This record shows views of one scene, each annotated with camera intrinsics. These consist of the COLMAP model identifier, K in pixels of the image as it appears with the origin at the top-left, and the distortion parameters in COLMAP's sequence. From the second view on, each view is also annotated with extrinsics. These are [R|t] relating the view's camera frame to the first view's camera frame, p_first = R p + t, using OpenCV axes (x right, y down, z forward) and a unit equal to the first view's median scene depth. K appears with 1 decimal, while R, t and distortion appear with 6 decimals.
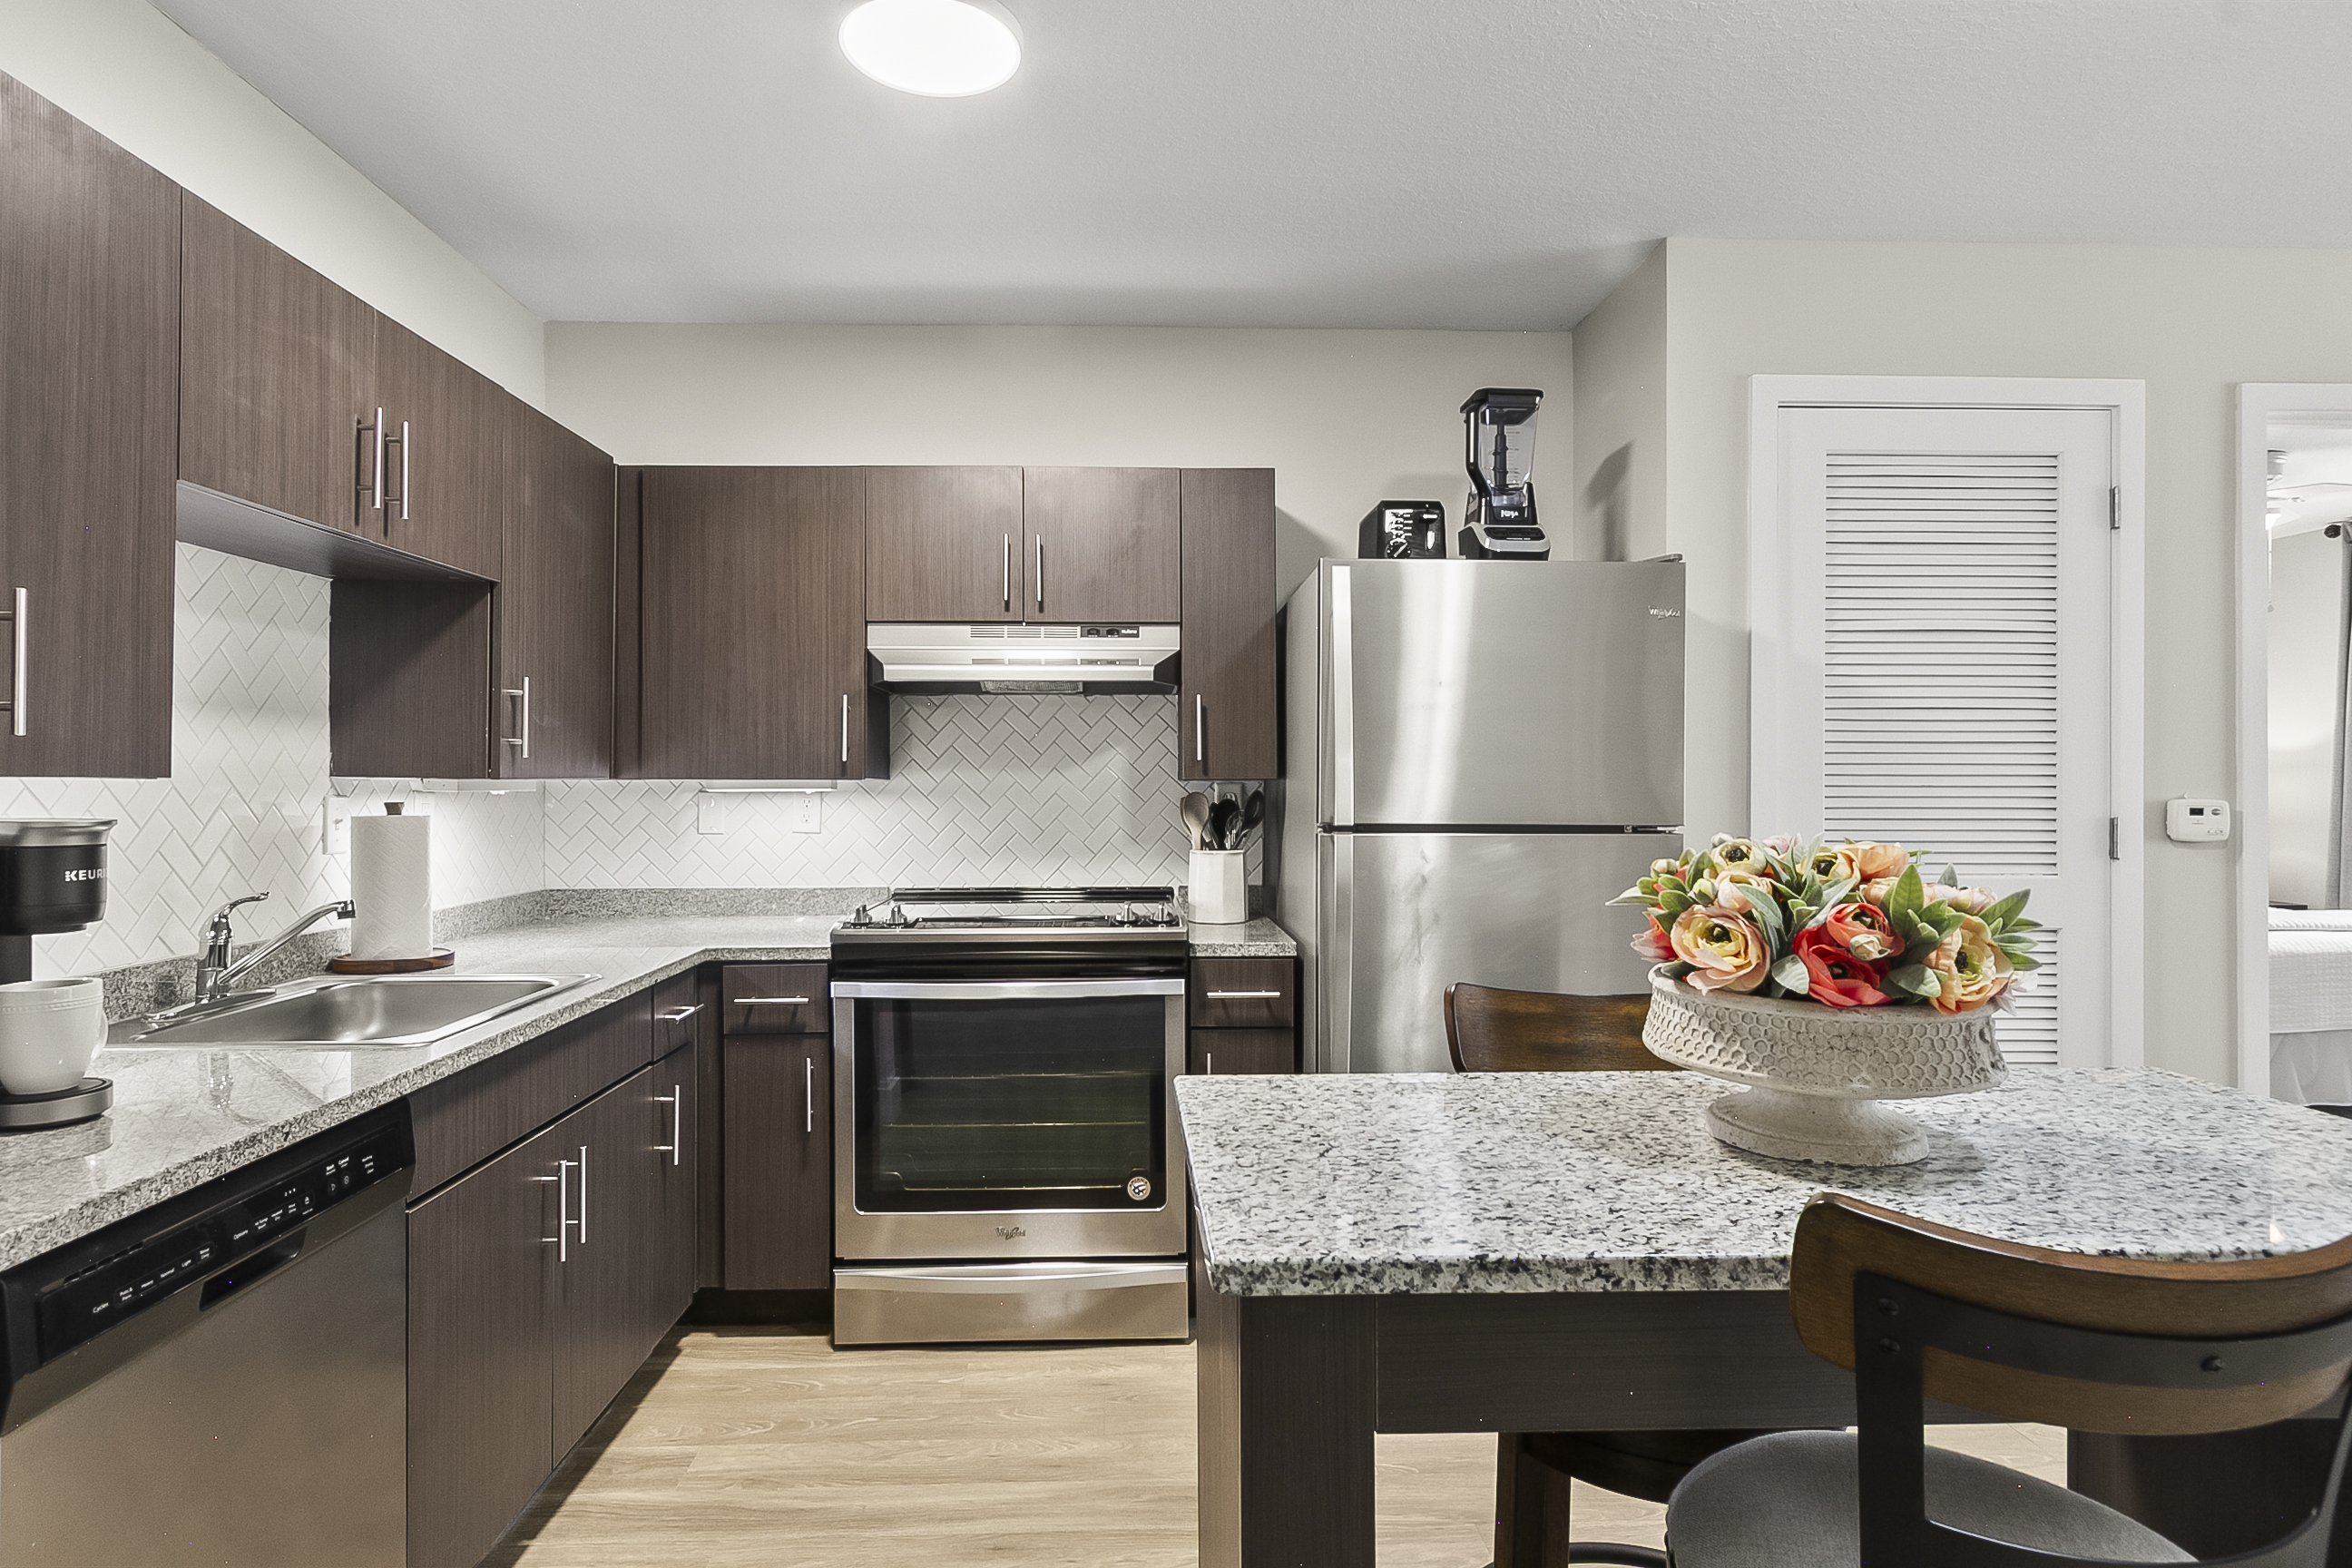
lens RADIAL K [[1293.1, 0, 1184.0], [0, 1293.1, 784.2], [0, 0, 1]] dist [0.014892, -0.007134]
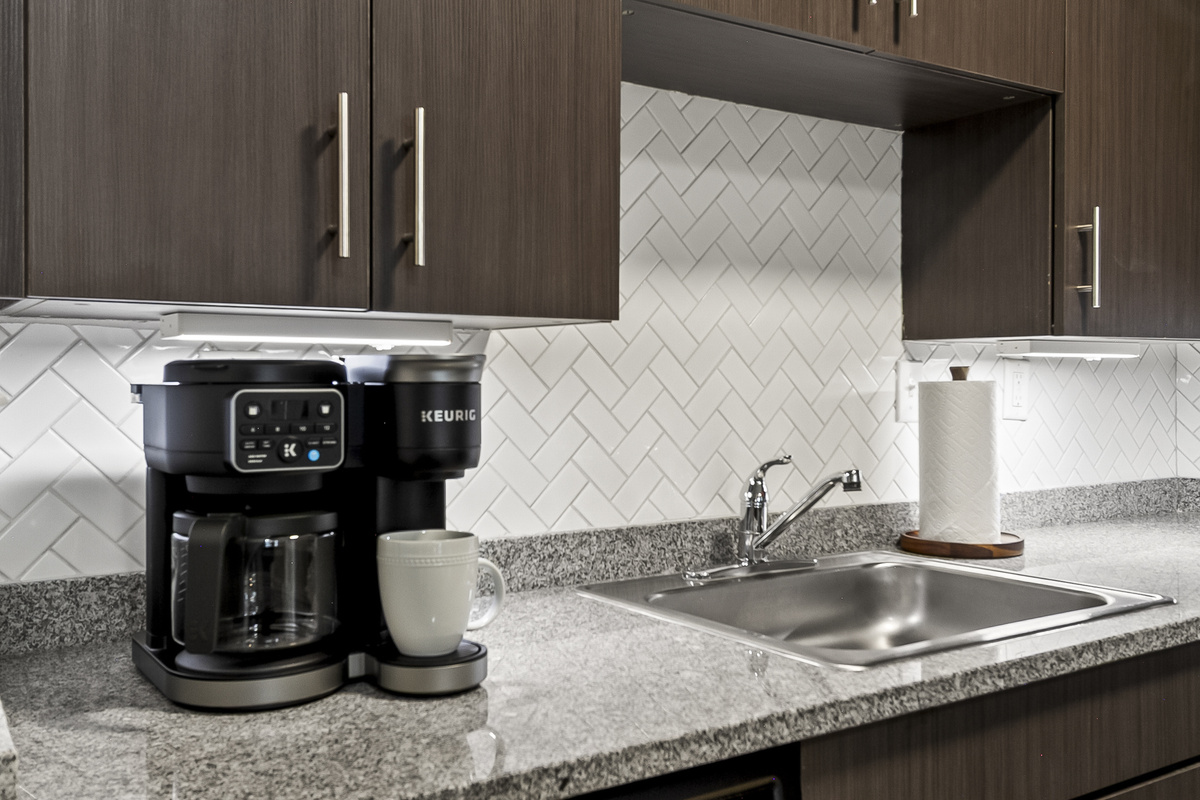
lens RADIAL K [[1042.3, 0, 598.2], [0, 1042.3, 391.1], [0, 0, 1]] dist [-0.001754, 0.000527]
pose [[0.491127, -0.005557, -0.871070, -0.104855], [0.004903, 0.999981, -0.003615, 0.032900], [0.871074, -0.002495, 0.491145, 0.435343]]
